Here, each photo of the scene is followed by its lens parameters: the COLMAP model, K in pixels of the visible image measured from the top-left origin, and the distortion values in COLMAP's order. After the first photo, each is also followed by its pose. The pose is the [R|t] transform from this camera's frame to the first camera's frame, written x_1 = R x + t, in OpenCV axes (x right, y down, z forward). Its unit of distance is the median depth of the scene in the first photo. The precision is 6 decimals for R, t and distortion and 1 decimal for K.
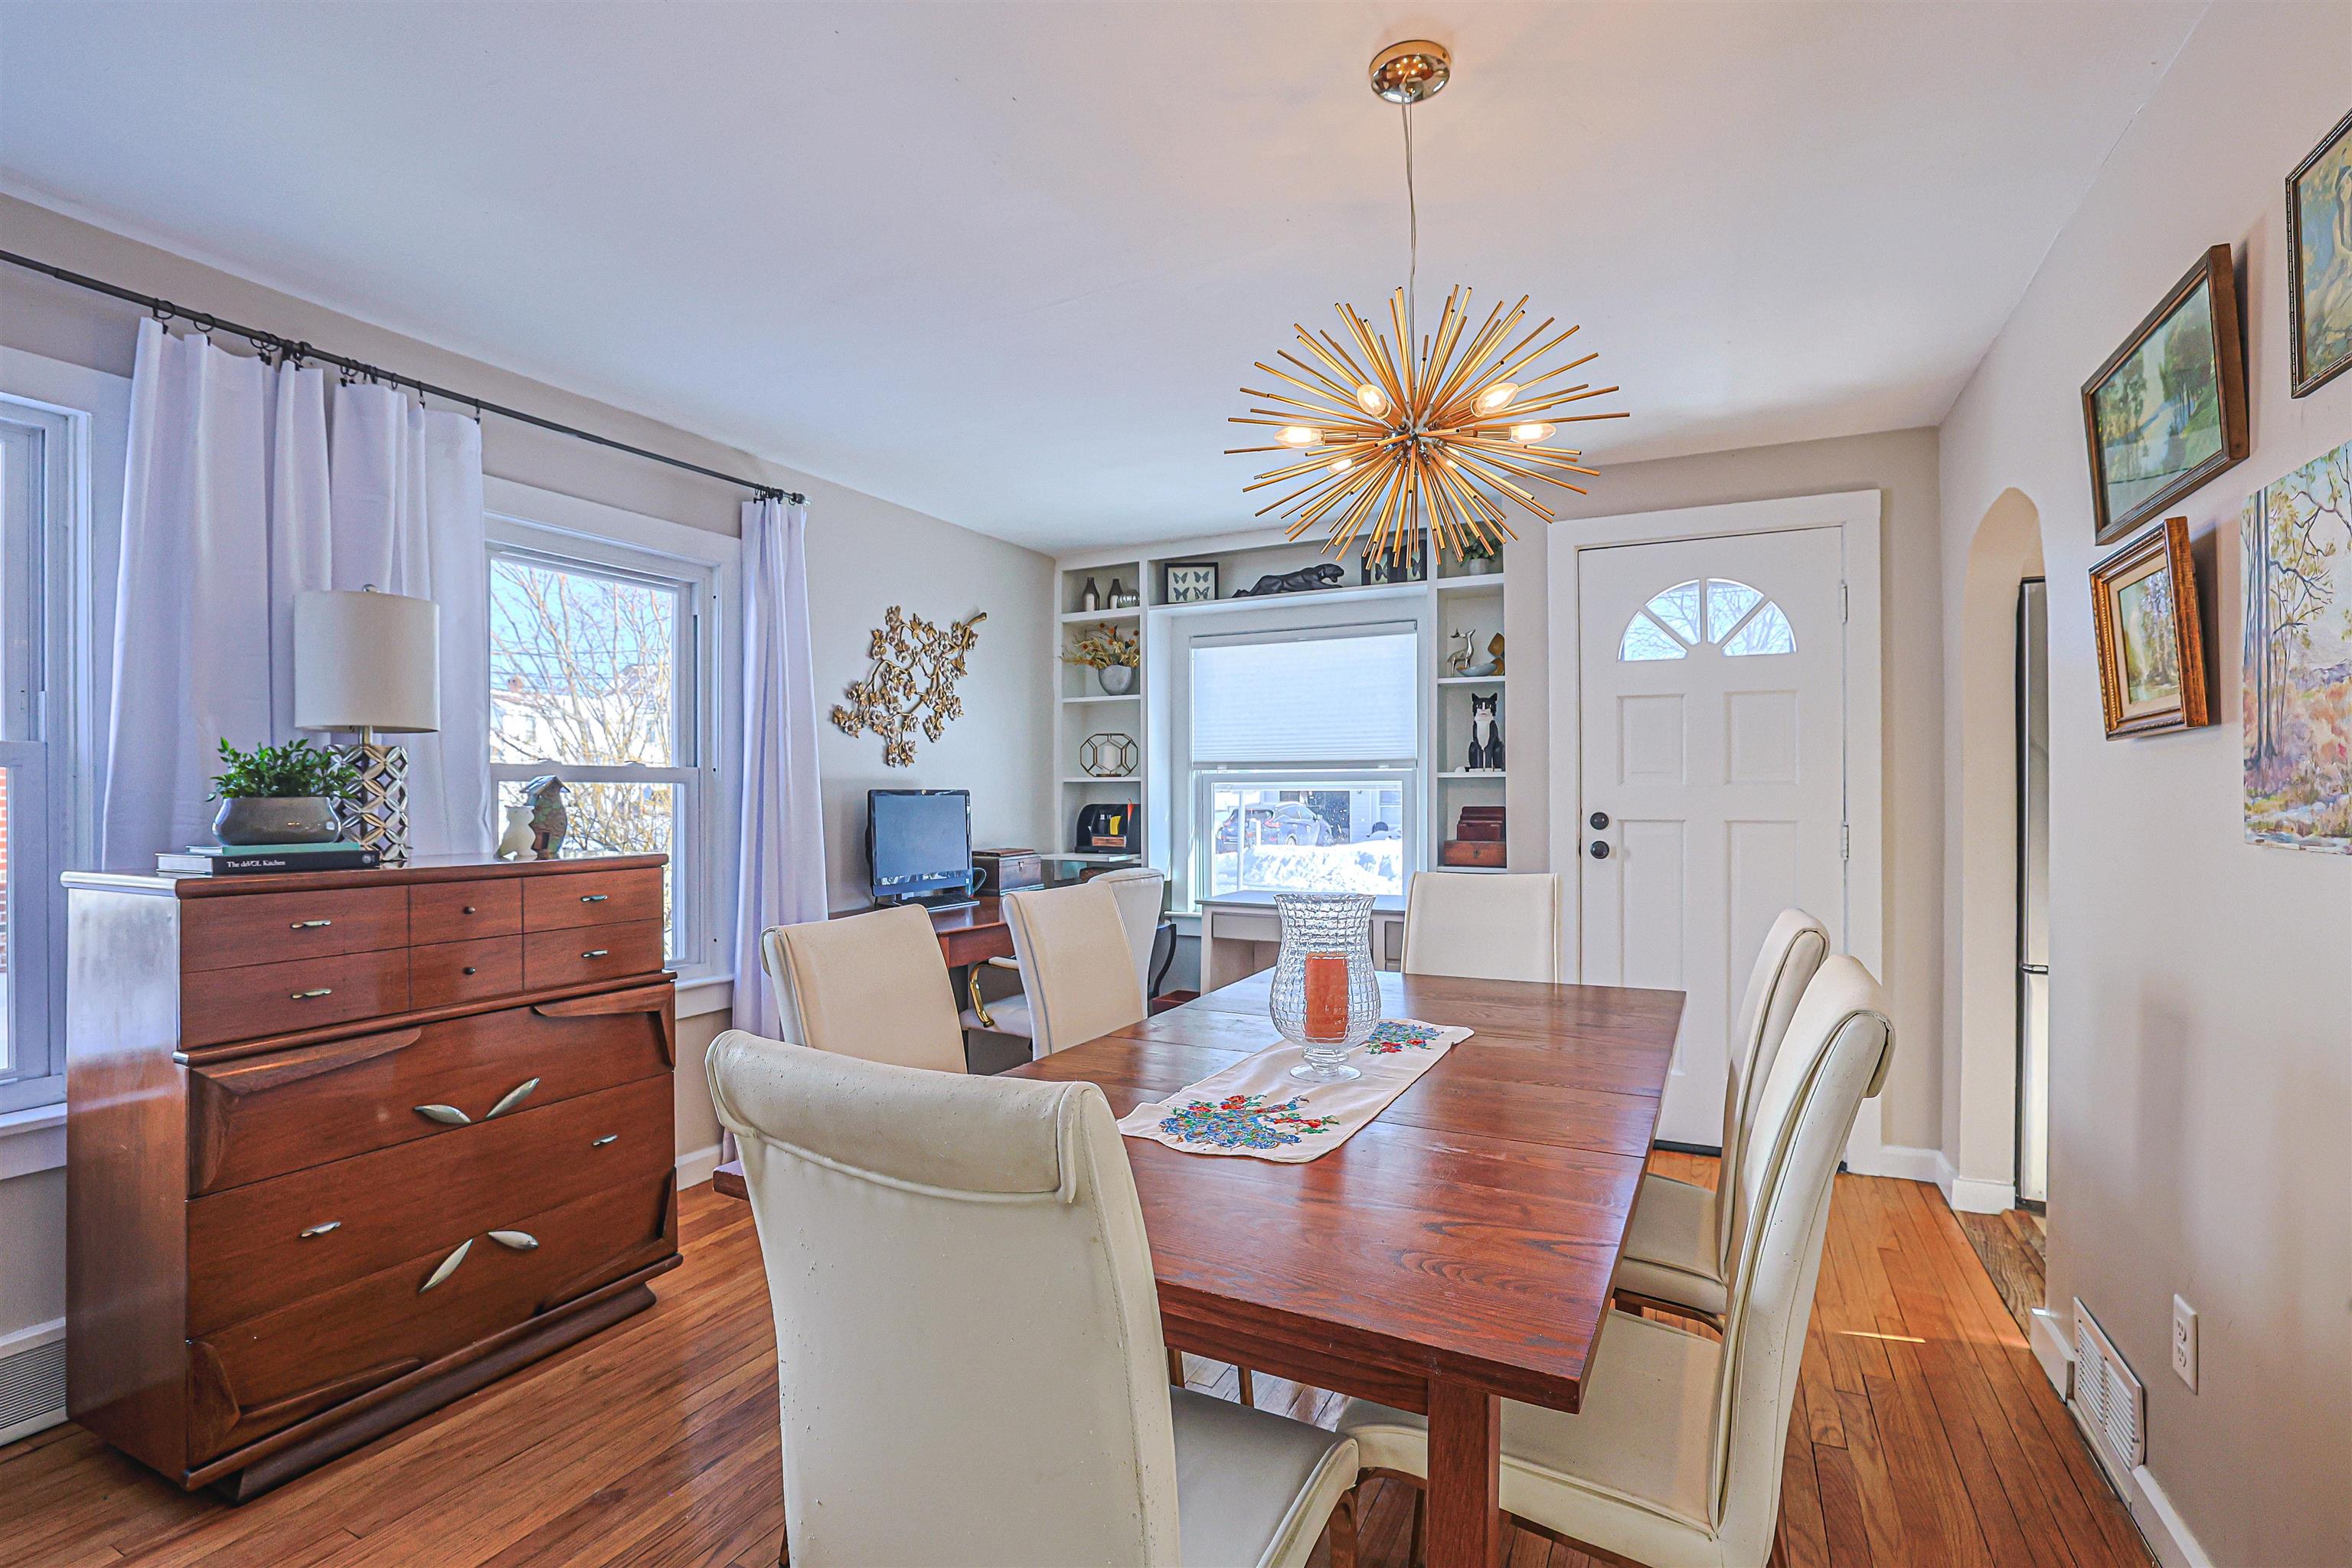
lens RADIAL K [[1091.4, 0, 1161.5], [0, 1091.4, 797.7], [0, 0, 1]] dist [-0.043289, 0.014024]
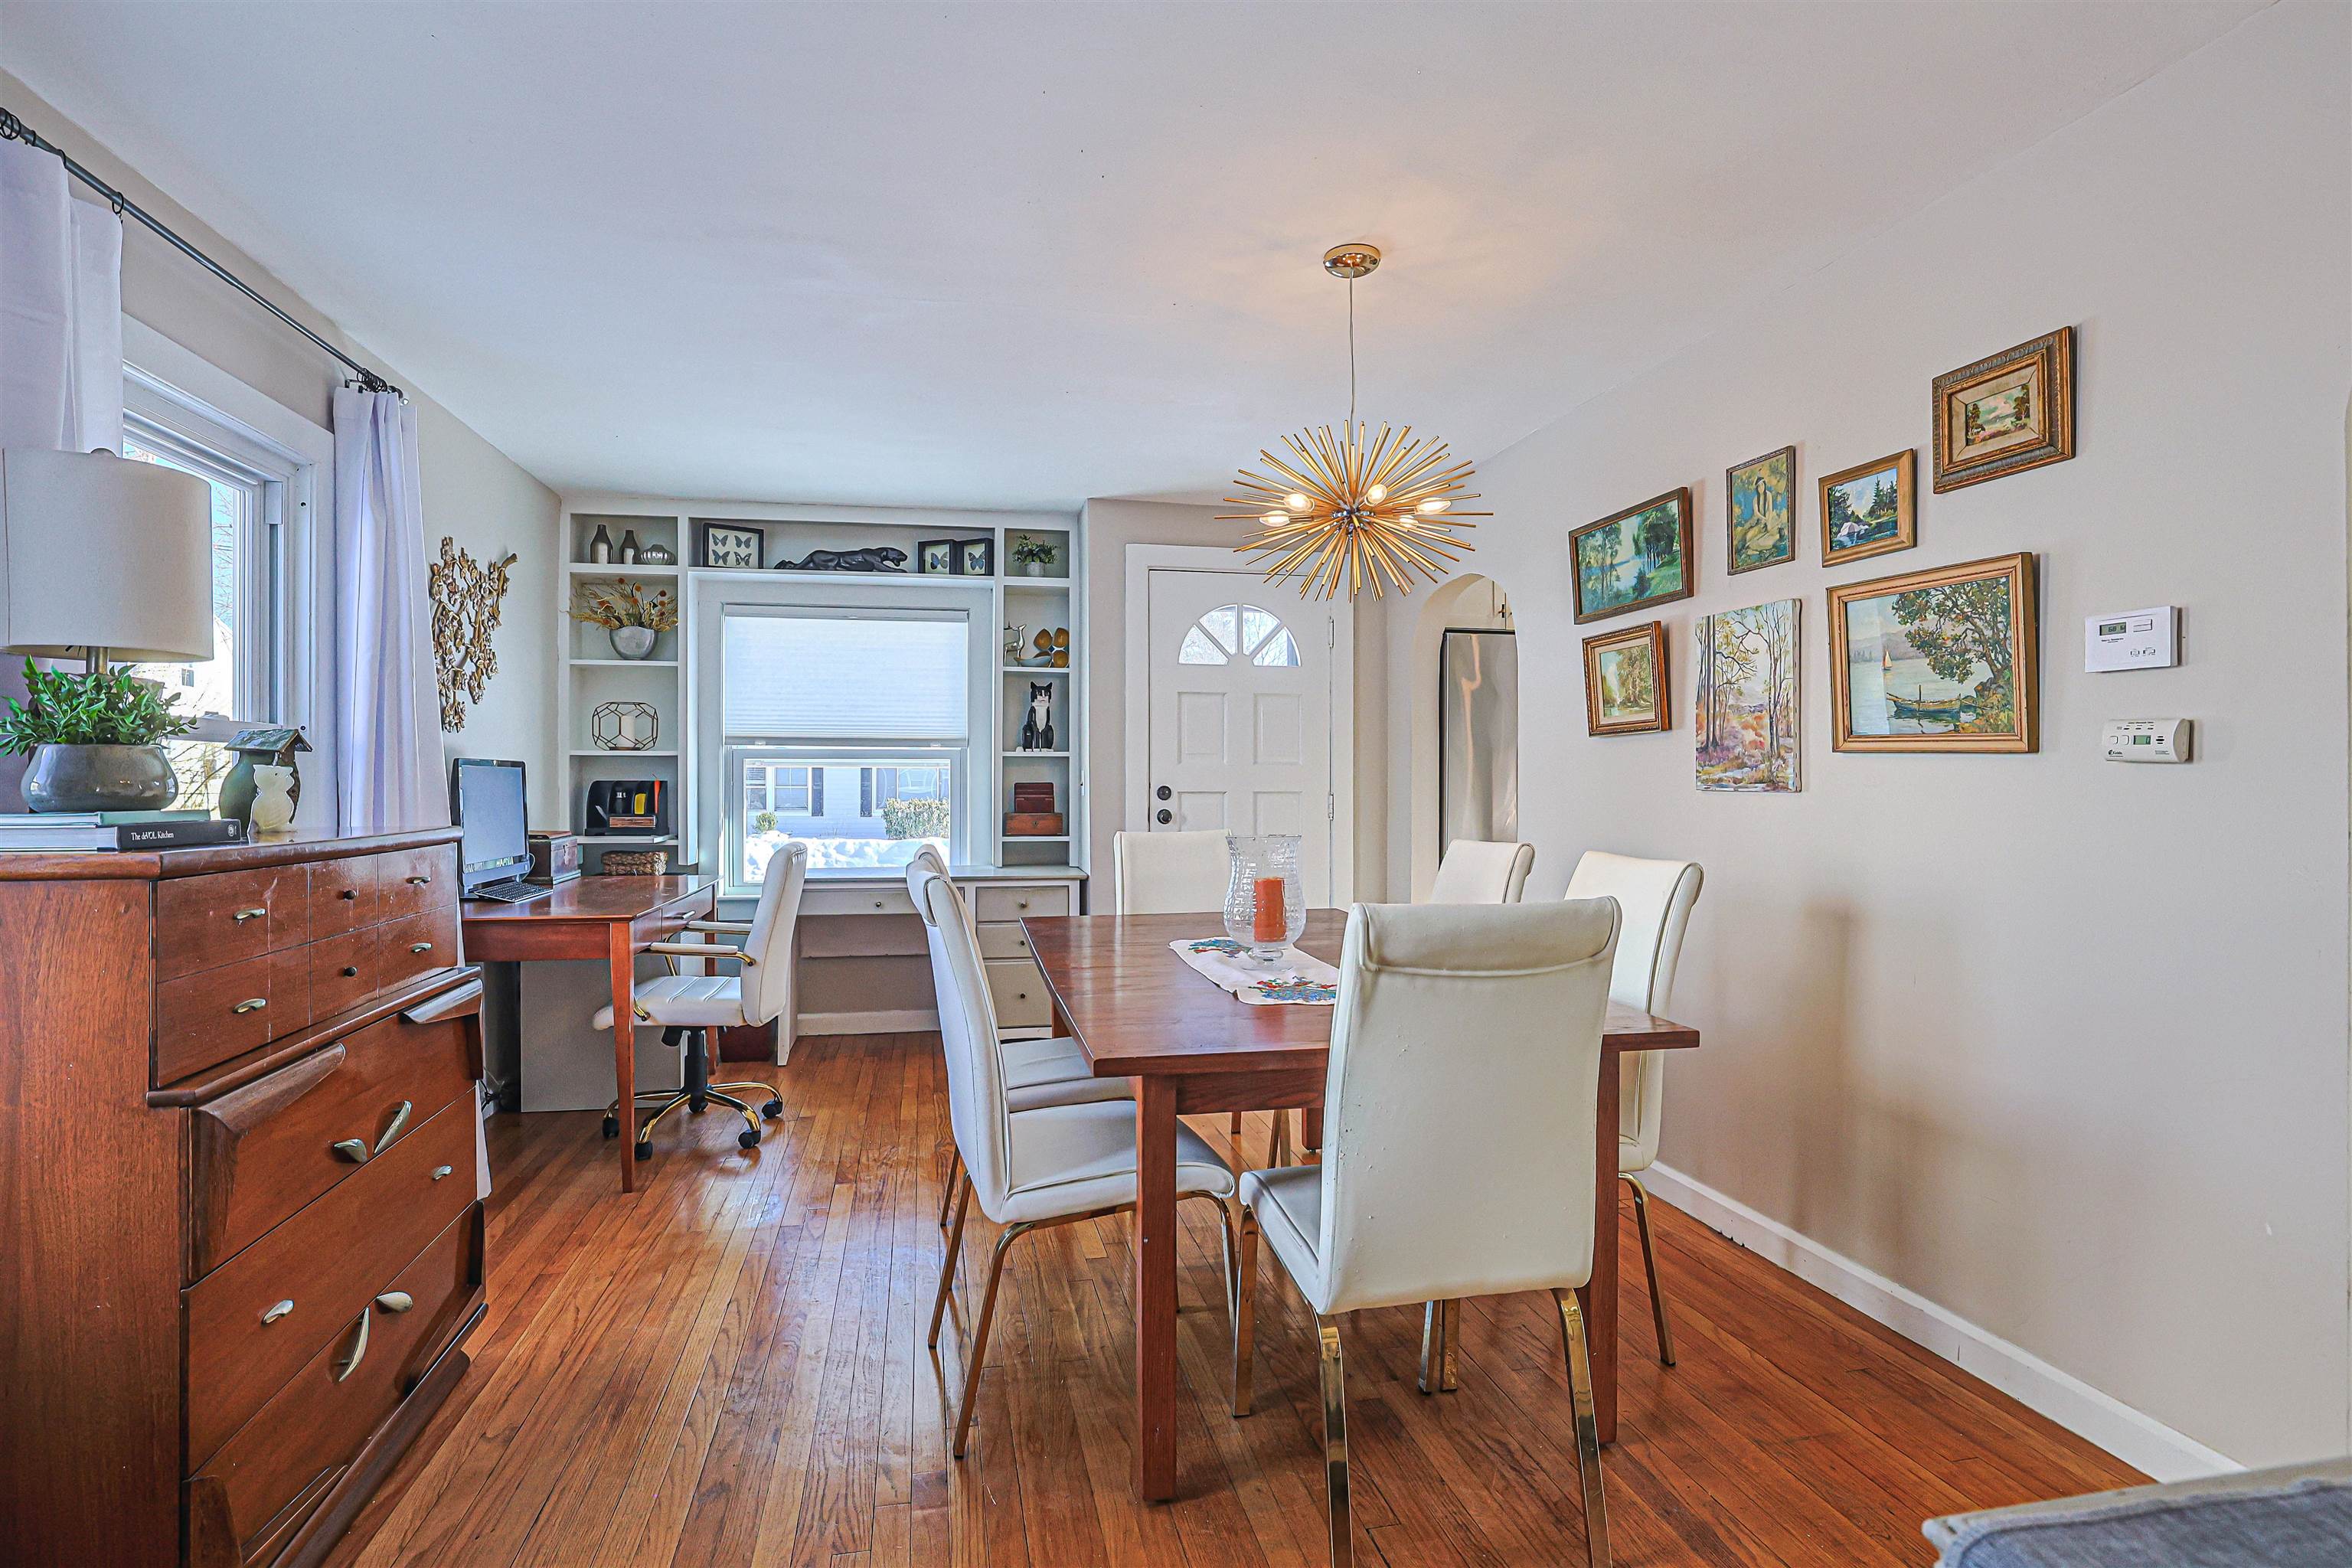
lens RADIAL K [[1137.2, 0, 1191.5], [0, 1137.2, 792.3], [0, 0, 1]] dist [-0.027754, 0.003109]
pose [[0.774003, -0.002778, 0.633176, -0.331759], [-0.001055, 0.999983, 0.005677, 0.011393], [-0.633181, -0.005062, 0.773987, -0.015008]]
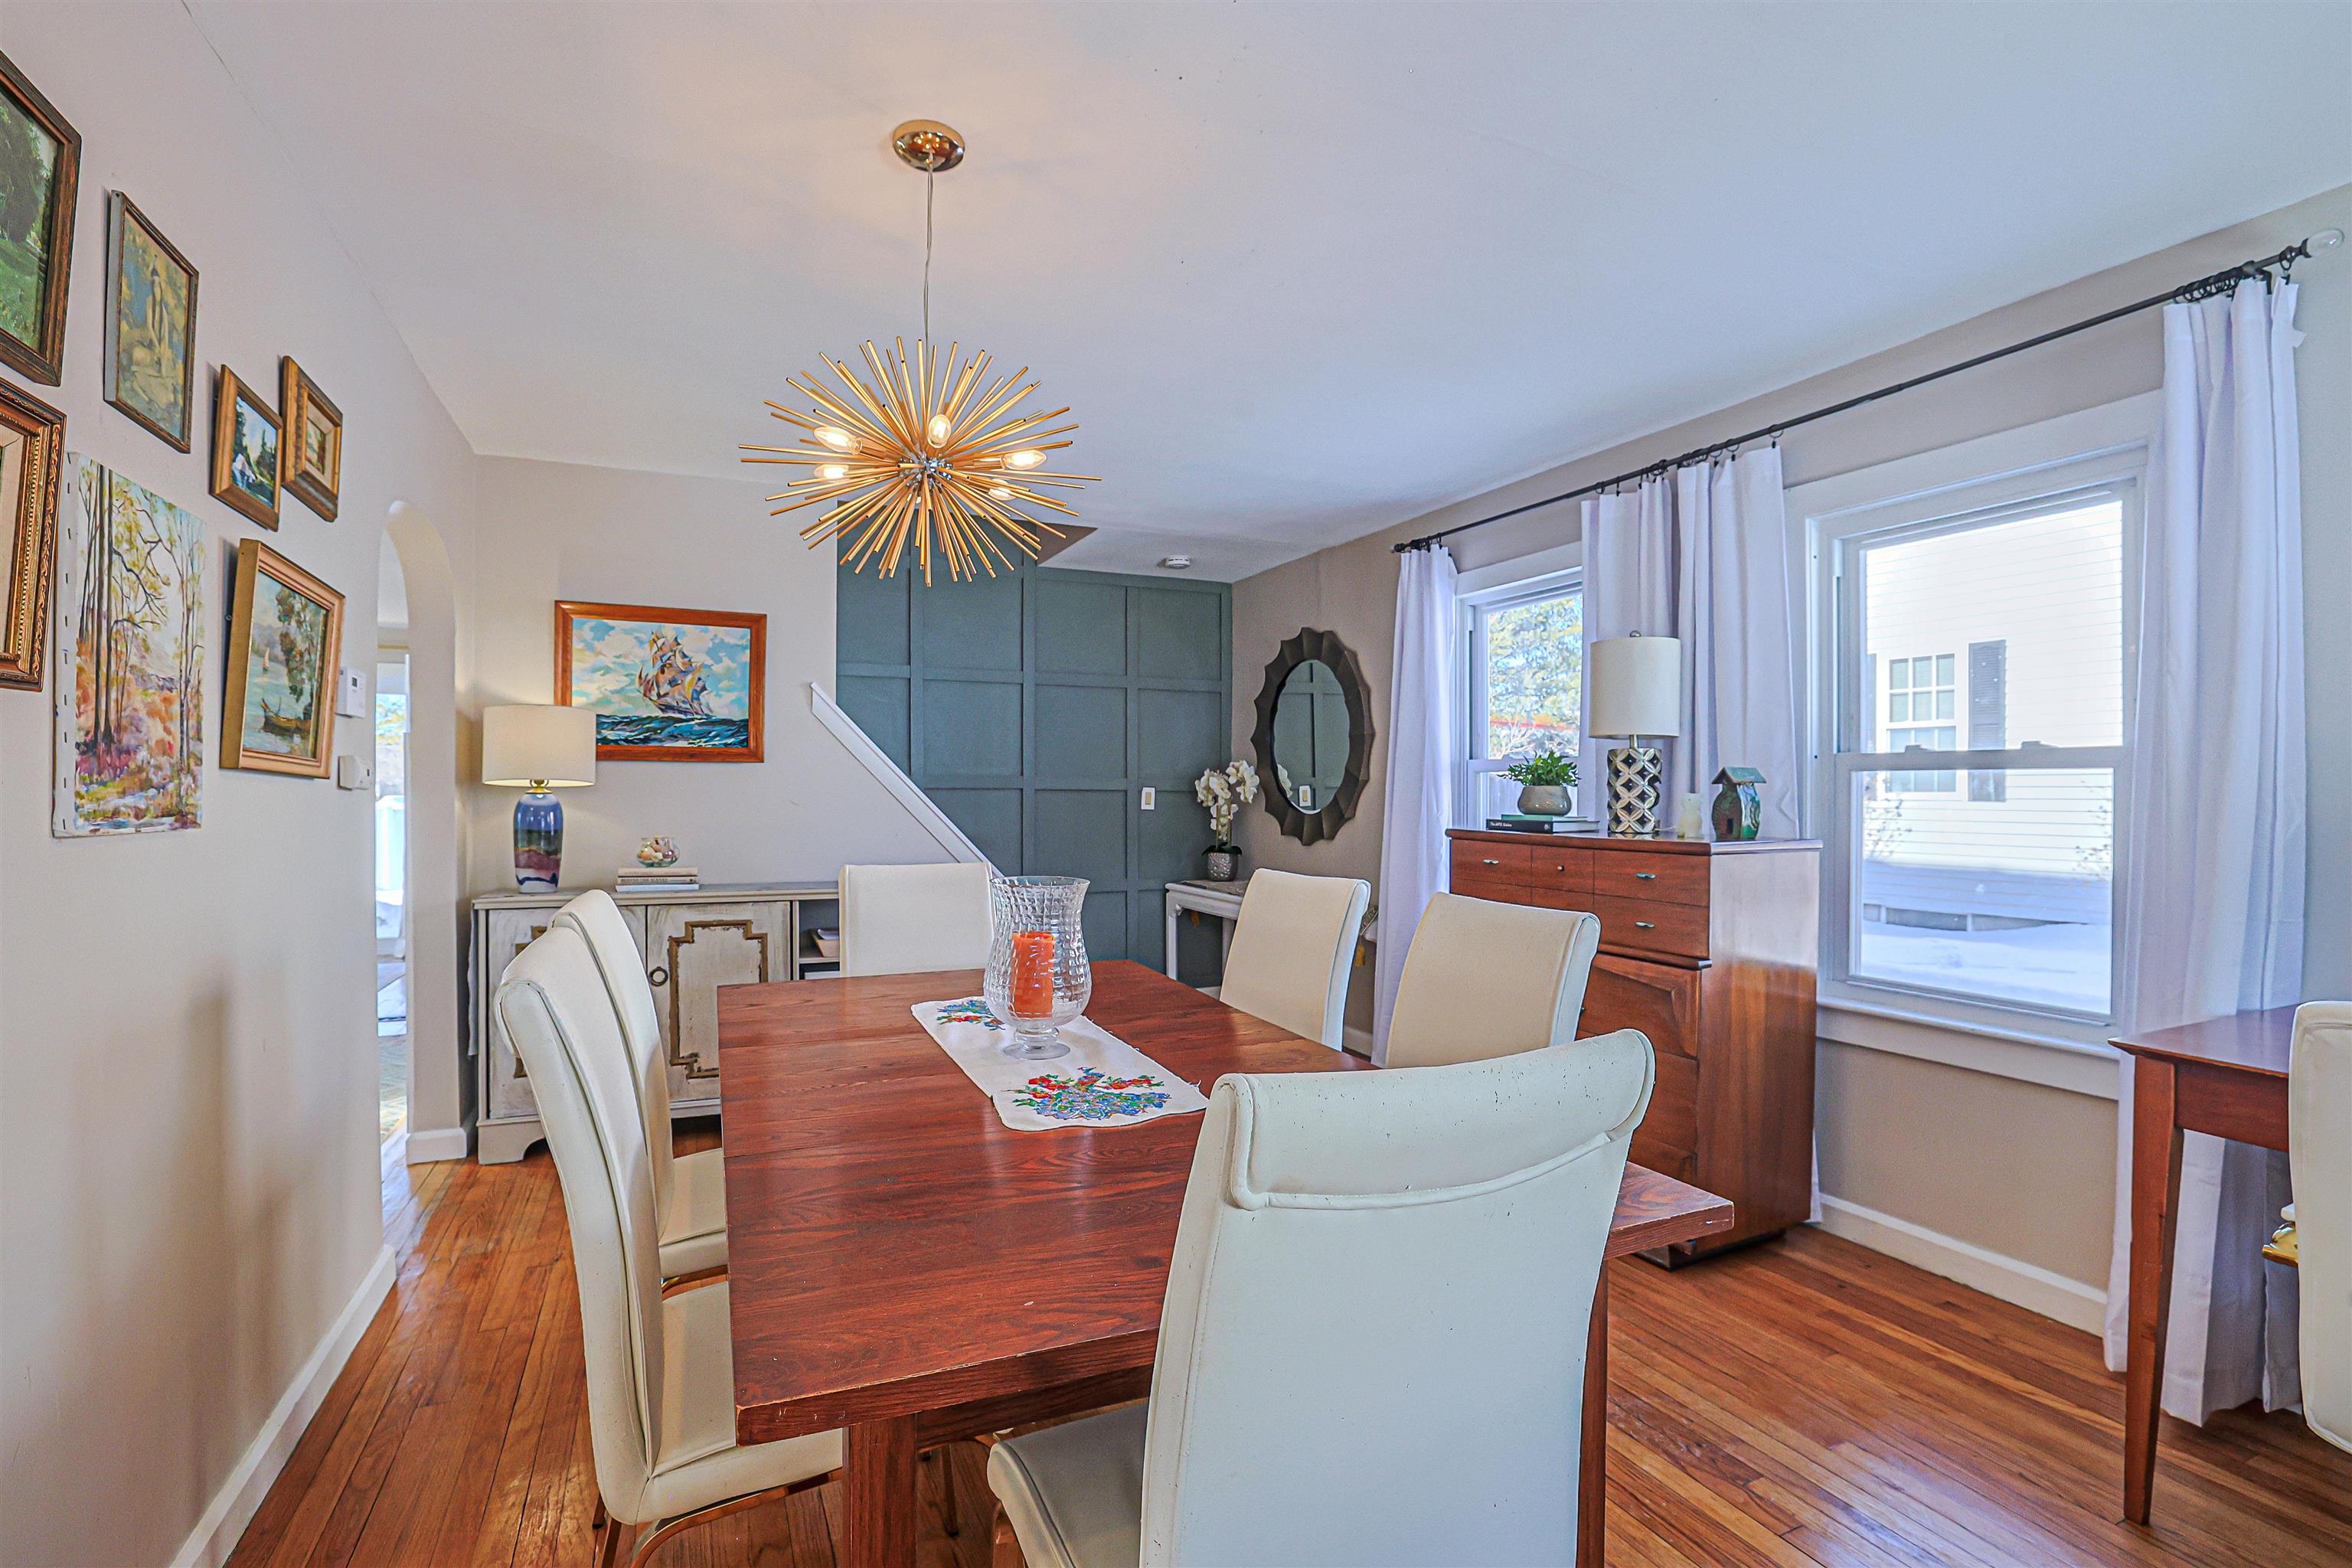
lens RADIAL K [[1091.4, 0, 1181.9], [0, 1091.4, 783.3], [0, 0, 1]] dist [-0.043289, 0.014024]
pose [[-0.621610, -0.001723, -0.783325, 0.356264], [-0.002823, 0.999996, 0.000040, -0.001315], [0.783322, 0.002237, -0.621613, 0.713545]]
